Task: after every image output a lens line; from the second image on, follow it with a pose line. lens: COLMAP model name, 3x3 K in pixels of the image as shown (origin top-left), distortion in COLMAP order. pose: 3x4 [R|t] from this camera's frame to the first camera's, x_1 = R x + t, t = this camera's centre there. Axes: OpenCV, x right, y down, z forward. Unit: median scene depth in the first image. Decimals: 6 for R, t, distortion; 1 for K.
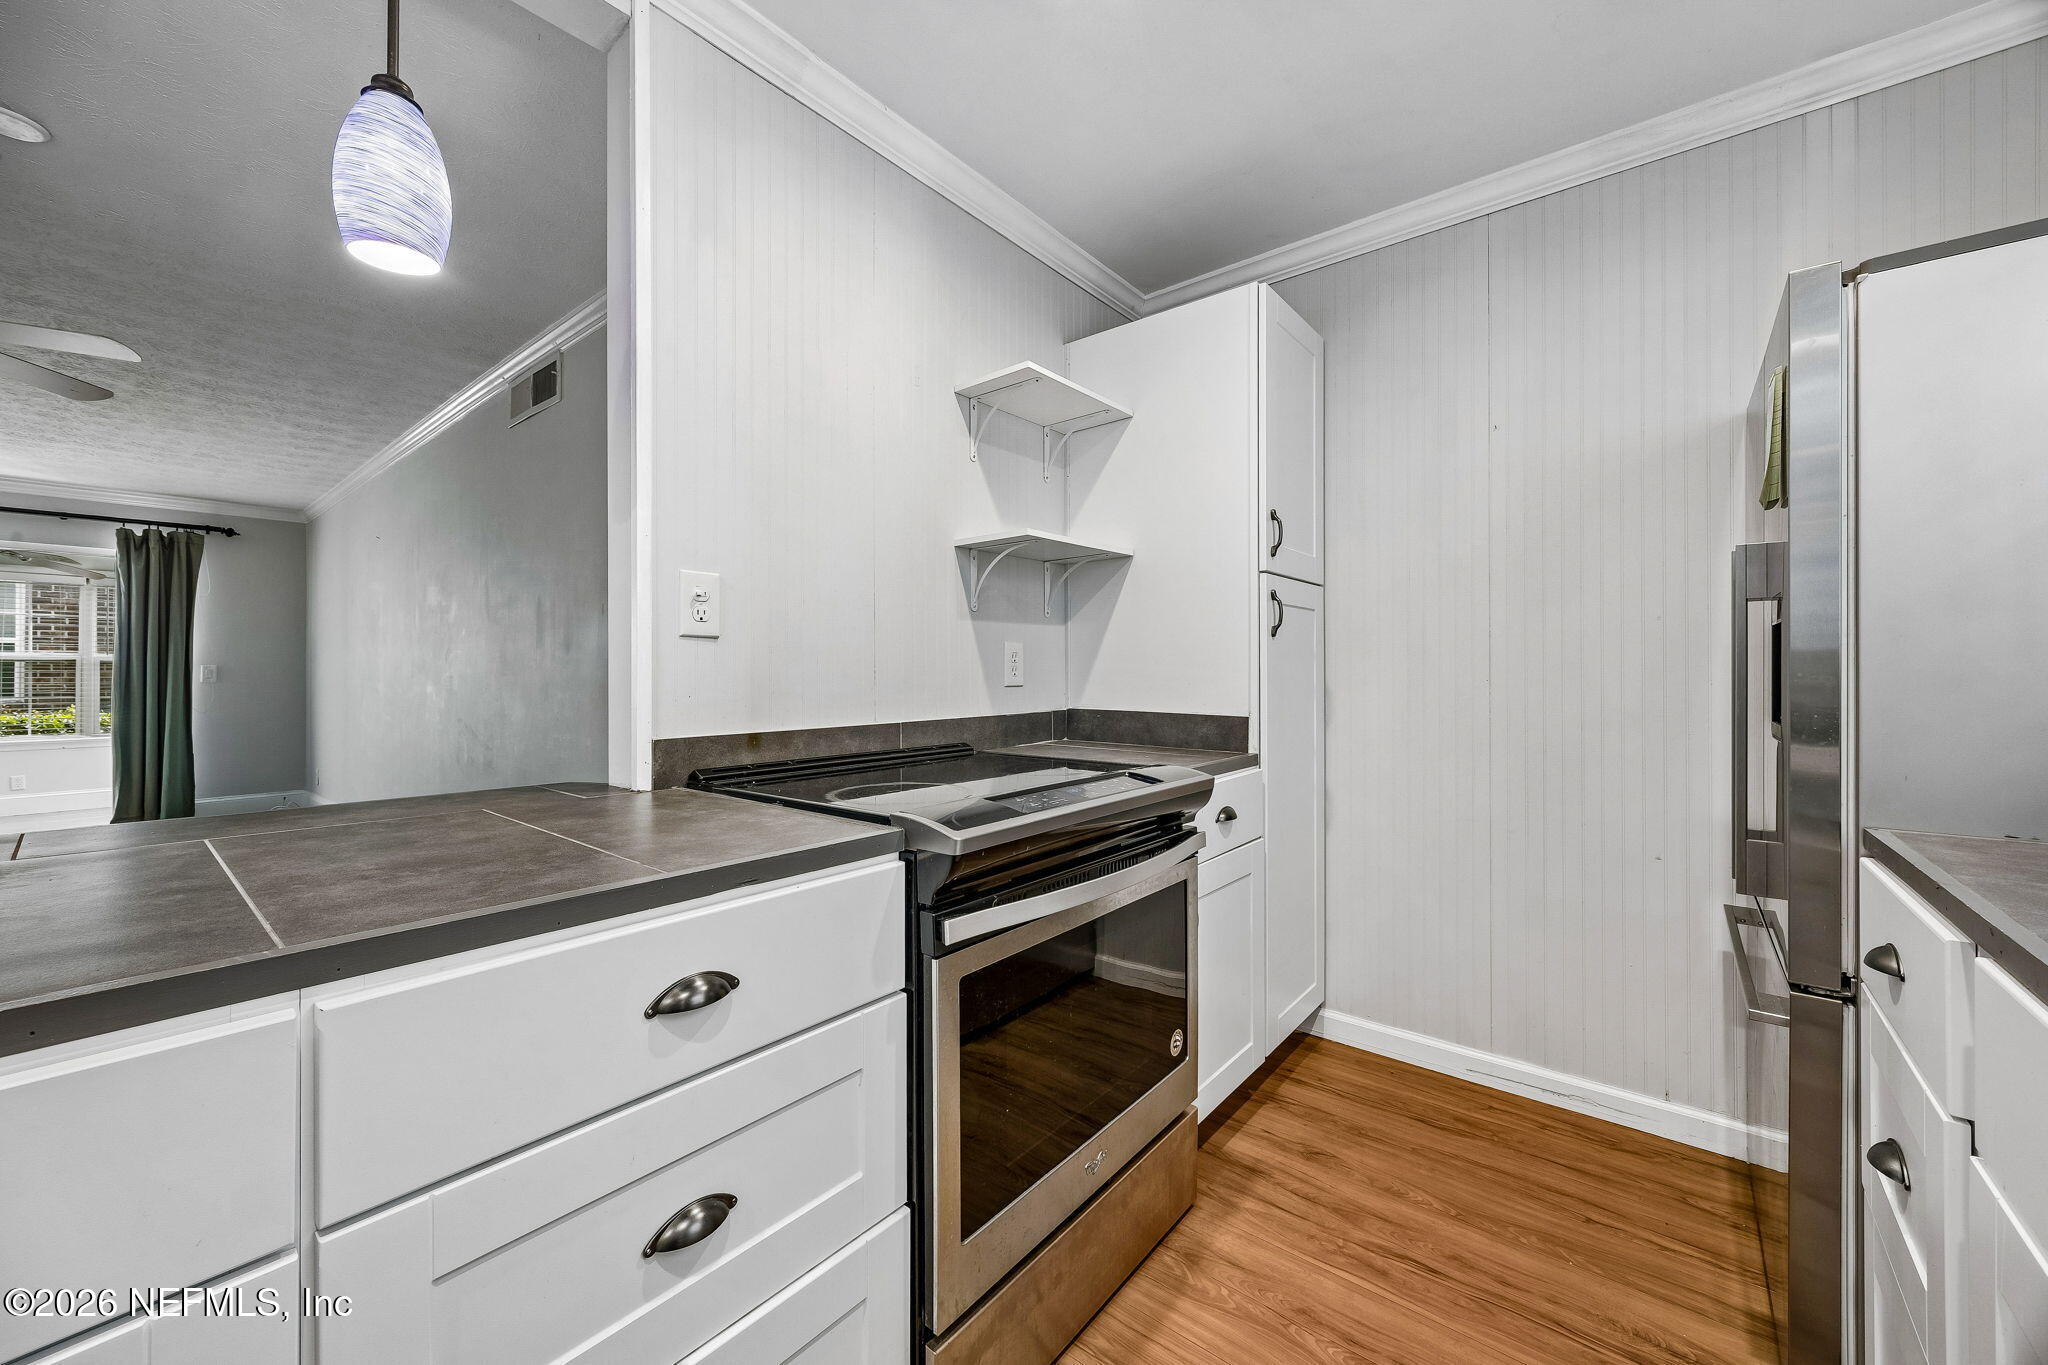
lens RADIAL K [[779.9, 0, 1019.0], [0, 779.9, 666.1], [0, 0, 1]] dist [0.000081, -0.000321]
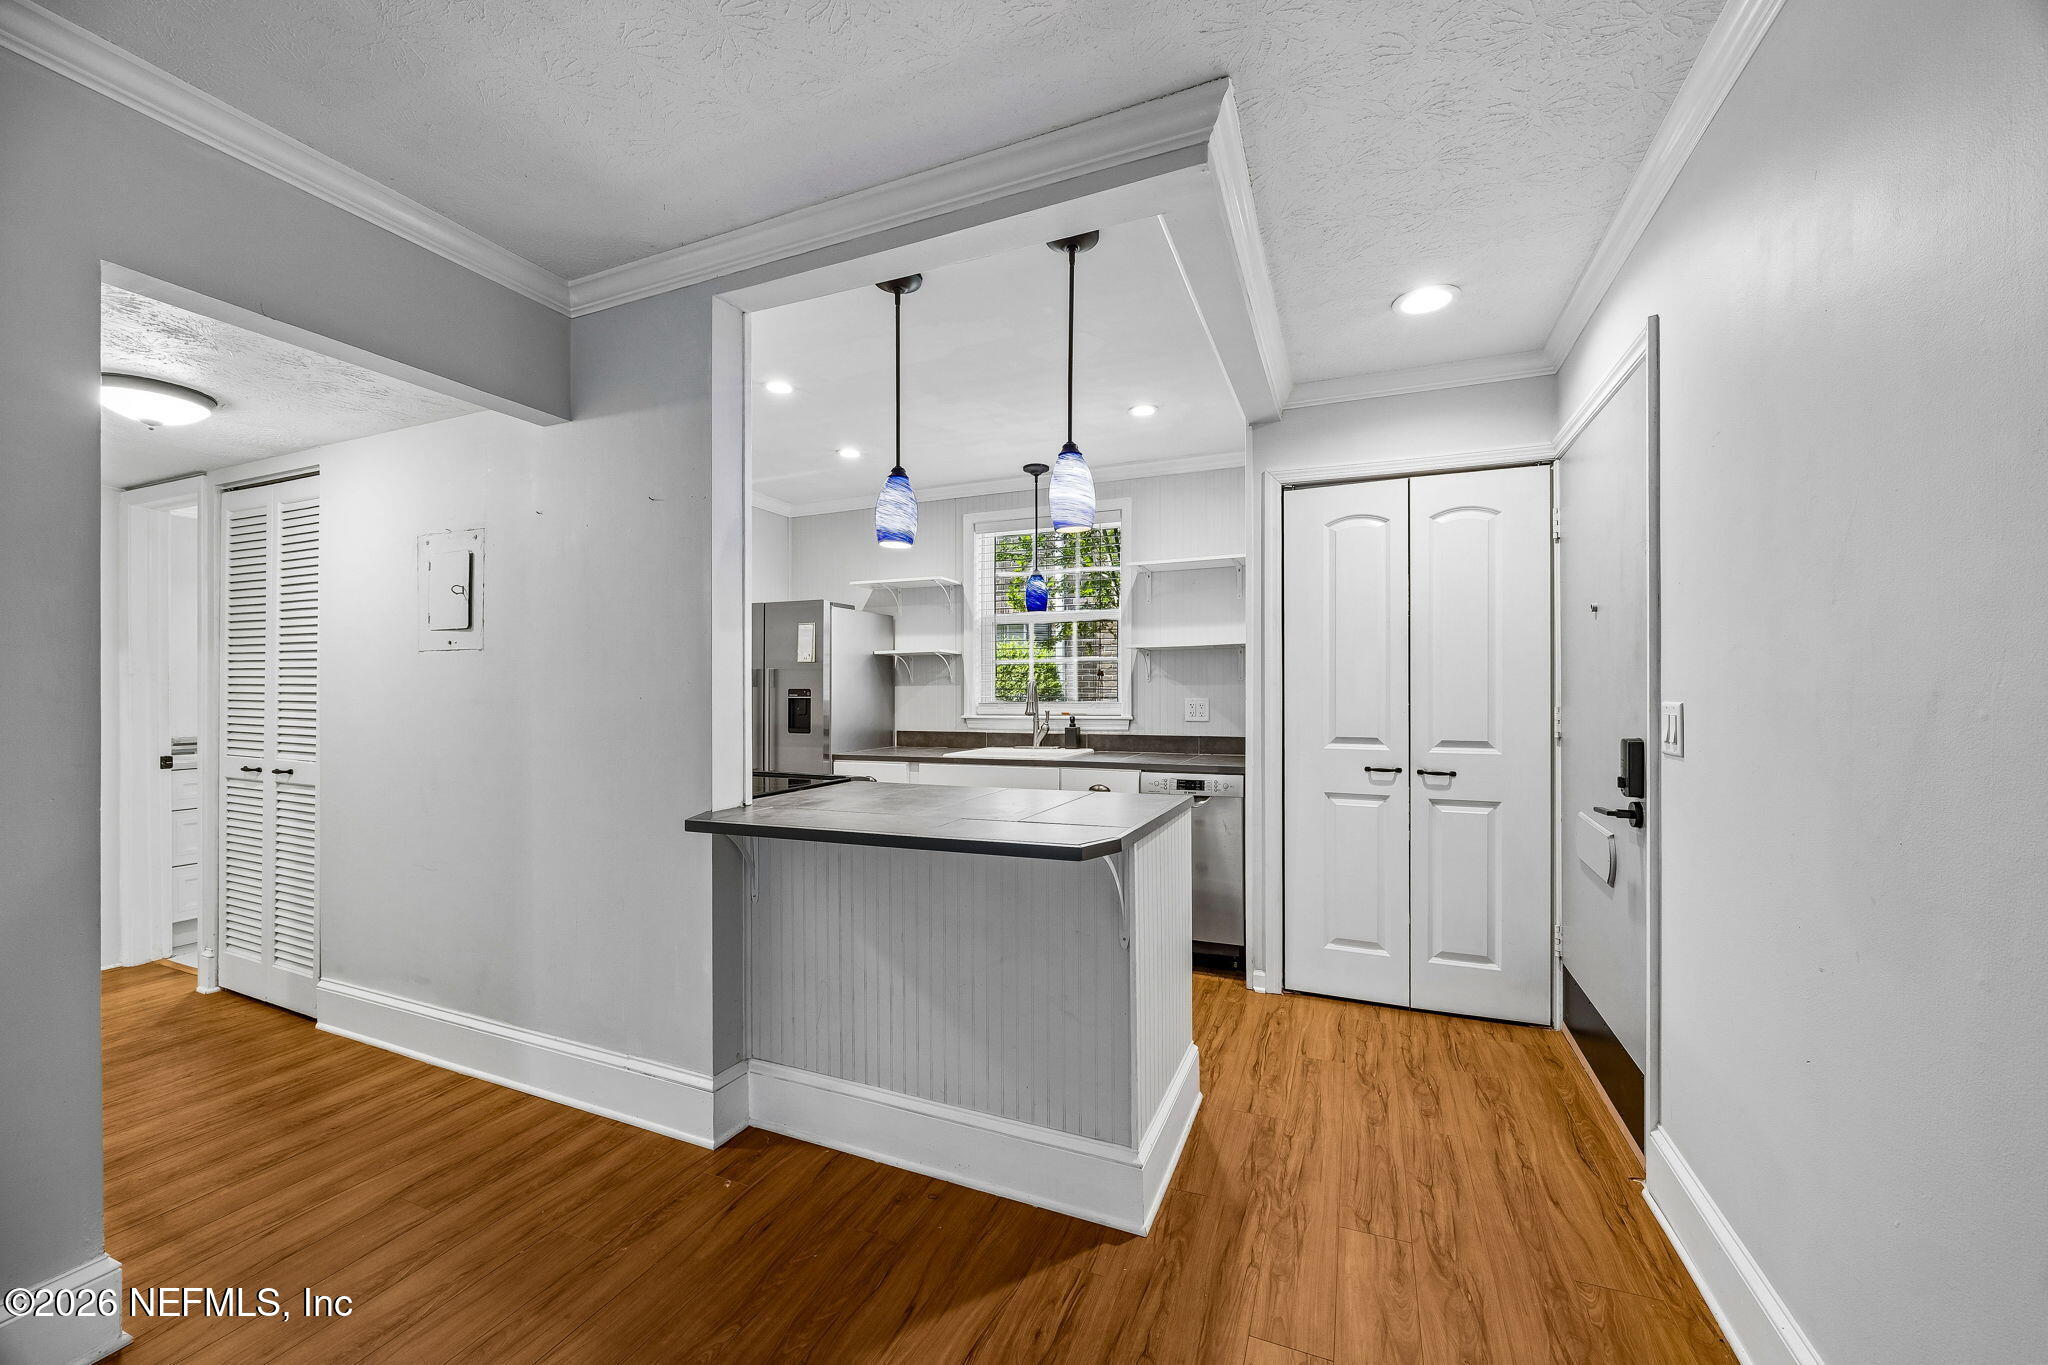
lens RADIAL K [[779.9, 0, 1024.3], [0, 779.9, 694.2], [0, 0, 1]] dist [0.000081, -0.000321]
pose [[-0.276816, 0.001822, 0.960921, -1.689647], [-0.003870, 0.999988, -0.003011, -0.042226], [-0.960915, -0.004553, -0.276806, 0.706275]]
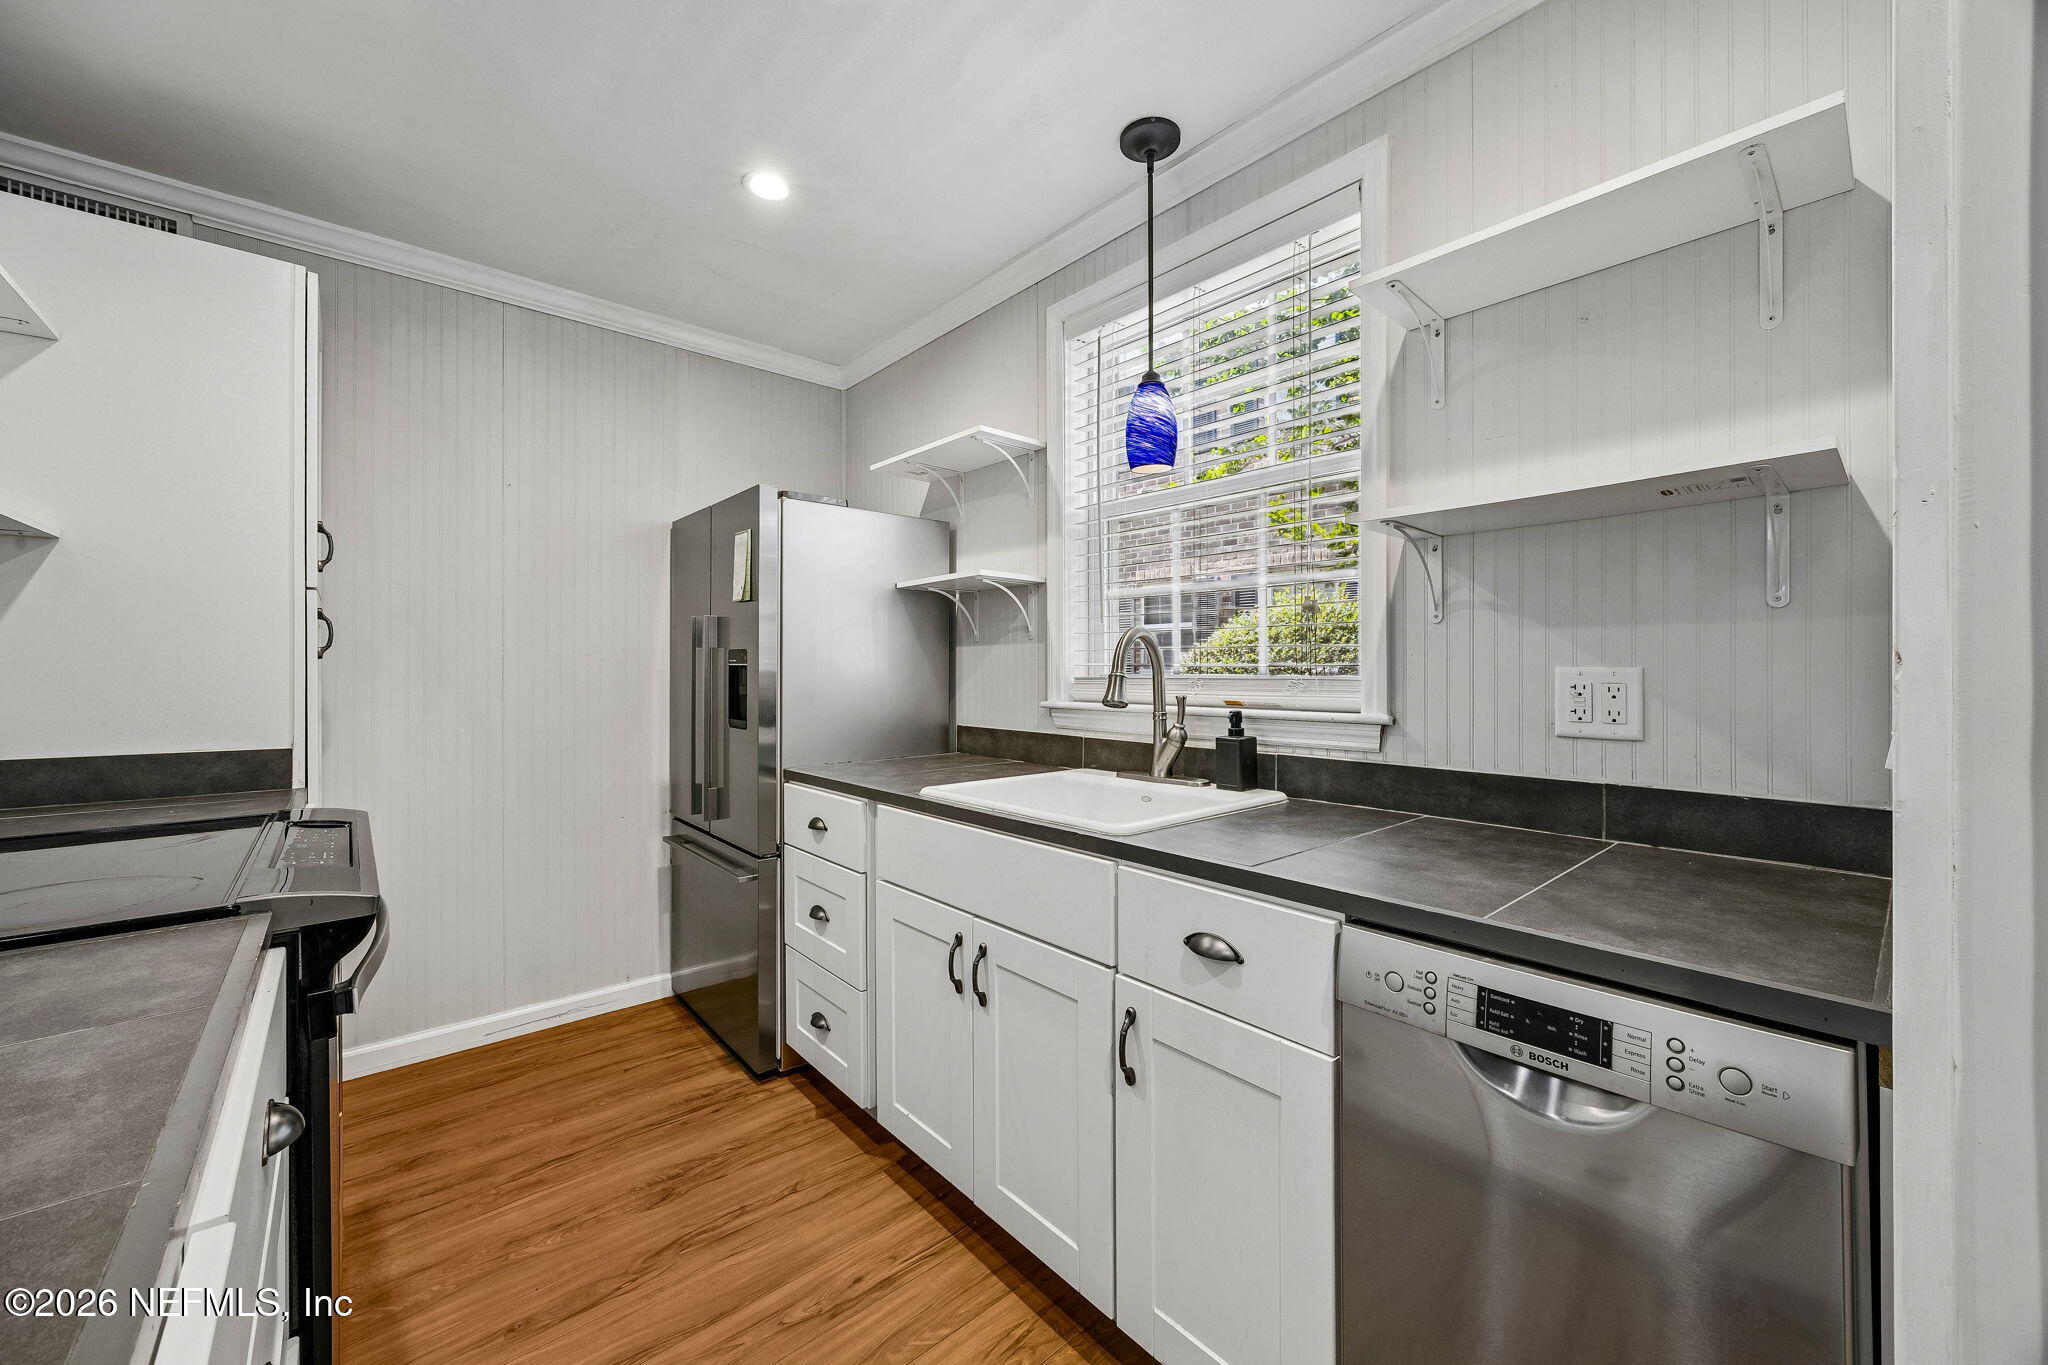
lens RADIAL K [[779.9, 0, 1021.3], [0, 779.9, 664.2], [0, 0, 1]] dist [0.000081, -0.000321]
pose [[0.168671, 0.006751, 0.985649, -0.505147], [-0.005340, 0.999968, -0.005935, -0.034375], [-0.985658, -0.004262, 0.168701, 0.030261]]
